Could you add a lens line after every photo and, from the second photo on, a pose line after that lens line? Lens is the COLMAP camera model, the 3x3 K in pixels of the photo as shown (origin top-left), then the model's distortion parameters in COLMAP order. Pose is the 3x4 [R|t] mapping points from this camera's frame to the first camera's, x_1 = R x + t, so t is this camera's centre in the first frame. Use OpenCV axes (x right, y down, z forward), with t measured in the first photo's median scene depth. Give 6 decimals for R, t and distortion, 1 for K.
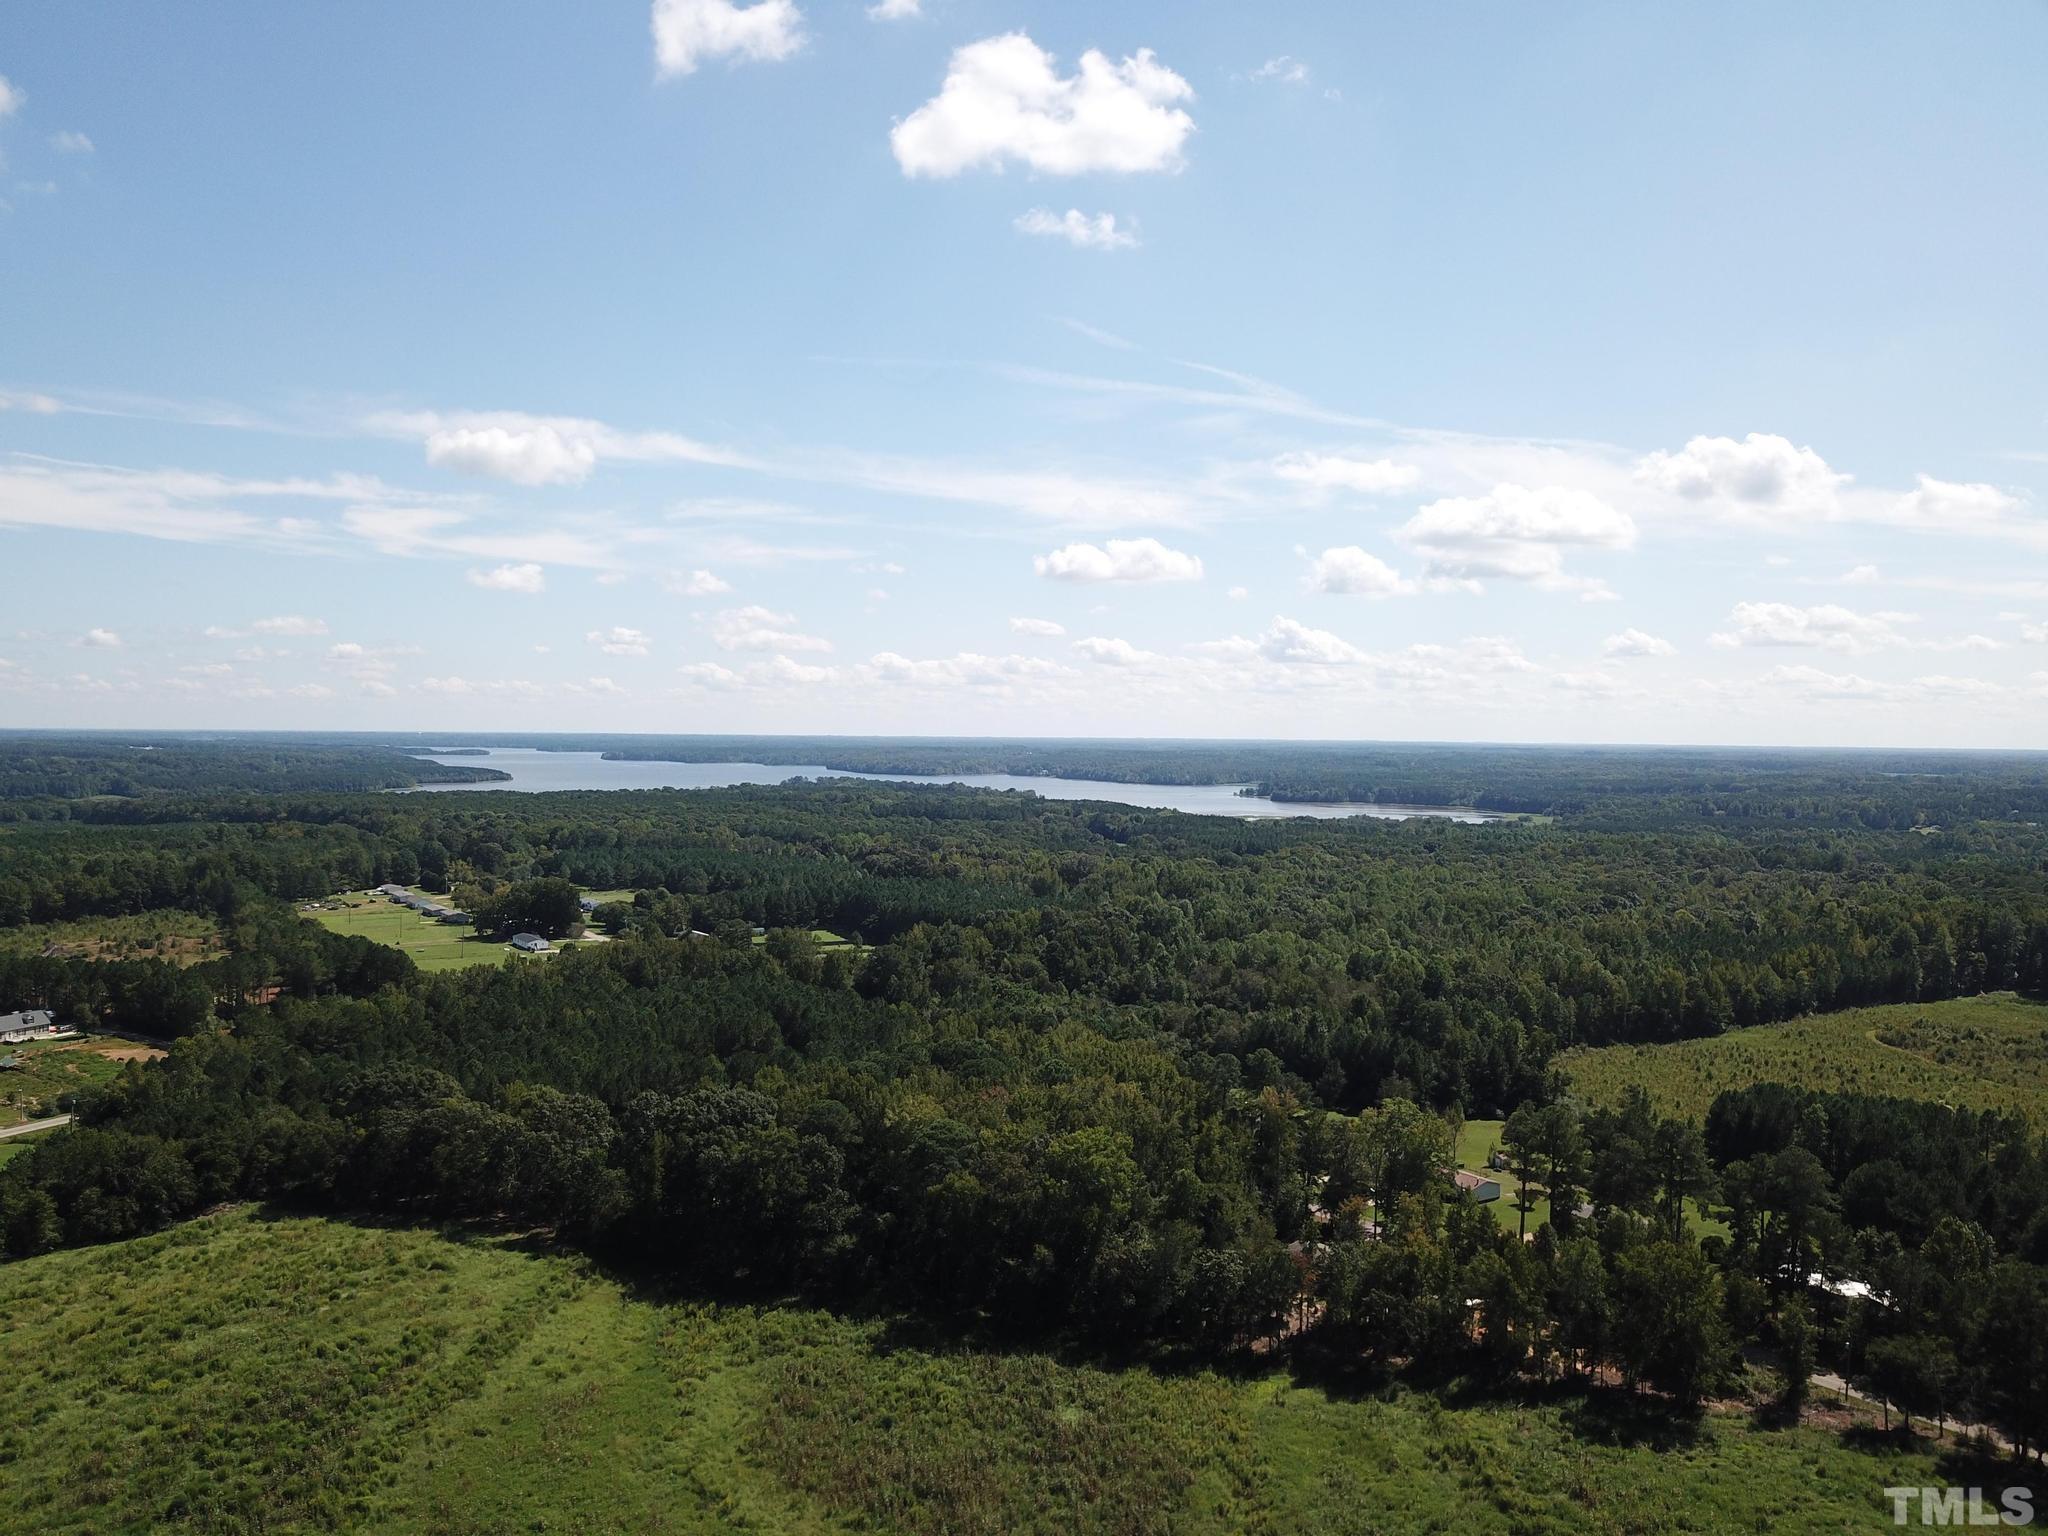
lens RADIAL K [[1566.3, 0, 1024.0], [0, 1566.3, 768.0], [0, 0, 1]] dist [0.008858, -0.010671]
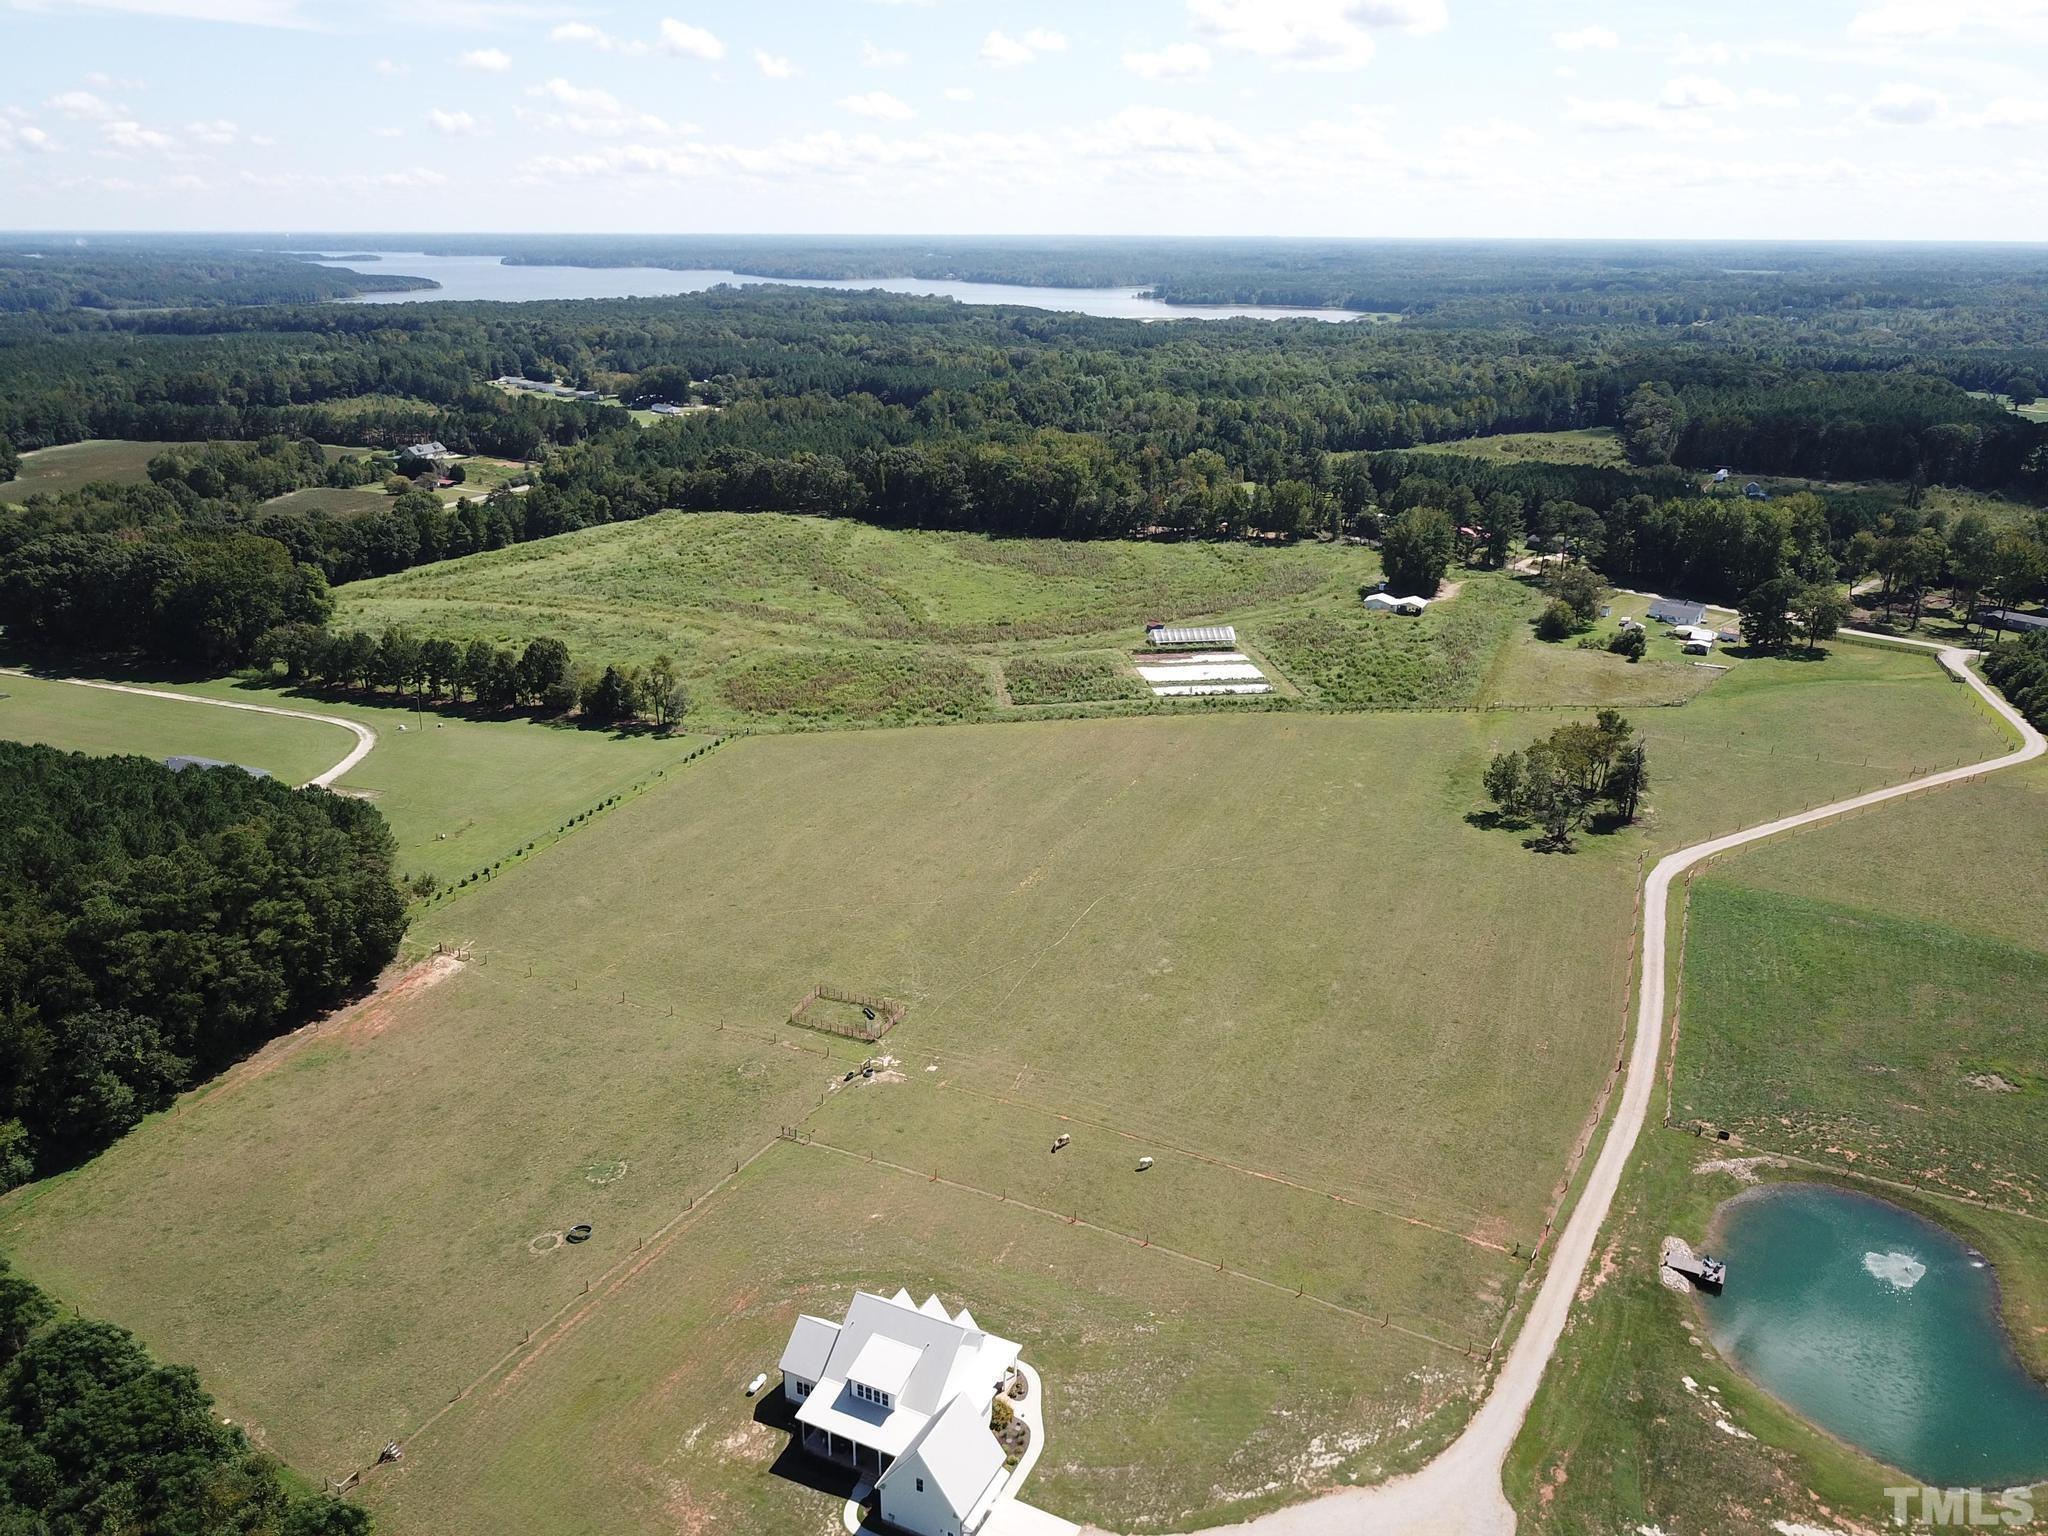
lens RADIAL K [[1566.3, 0, 1024.0], [0, 1566.3, 768.0], [0, 0, 1]] dist [0.008858, -0.010671]
pose [[0.997695, -0.027310, 0.062117, -0.053757], [0.007100, 0.952421, 0.304702, -0.012222], [-0.067483, -0.303558, 0.950420, -0.395206]]
